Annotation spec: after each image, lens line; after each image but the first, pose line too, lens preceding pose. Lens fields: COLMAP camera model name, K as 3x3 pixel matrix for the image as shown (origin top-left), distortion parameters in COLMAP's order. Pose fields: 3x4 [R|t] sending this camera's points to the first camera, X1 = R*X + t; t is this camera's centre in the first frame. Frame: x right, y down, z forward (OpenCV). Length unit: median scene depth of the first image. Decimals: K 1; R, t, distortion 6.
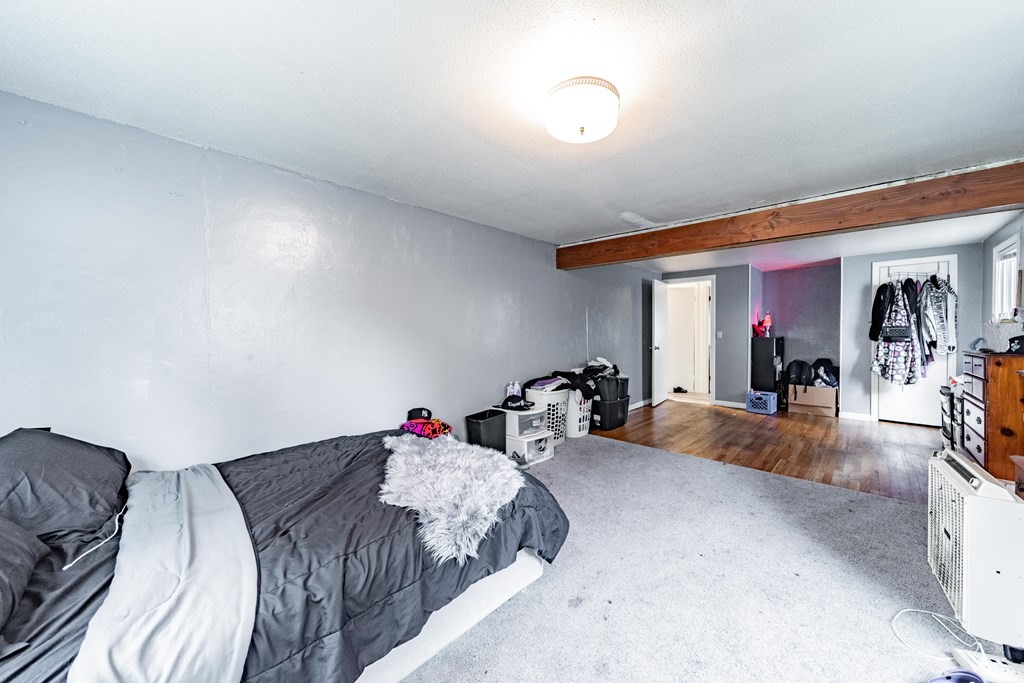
lens RADIAL K [[445.2, 0, 512.0], [0, 445.2, 334.4], [0, 0, 1]] dist [0.013619, 0.000148]
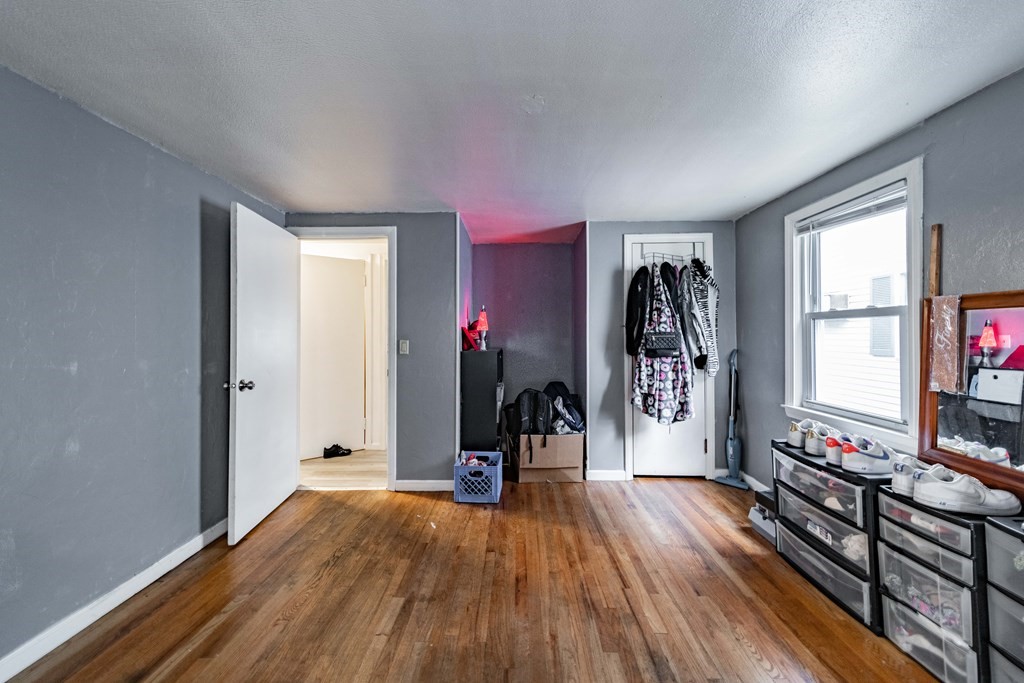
lens RADIAL K [[357.9, 0, 514.1], [0, 357.9, 338.0], [0, 0, 1]] dist [0.010622, -0.000103]
pose [[0.767369, -0.002185, 0.641202, 0.350301], [0.004044, 0.999991, -0.001431, -0.010048], [-0.641193, 0.003691, 0.767371, 0.712048]]
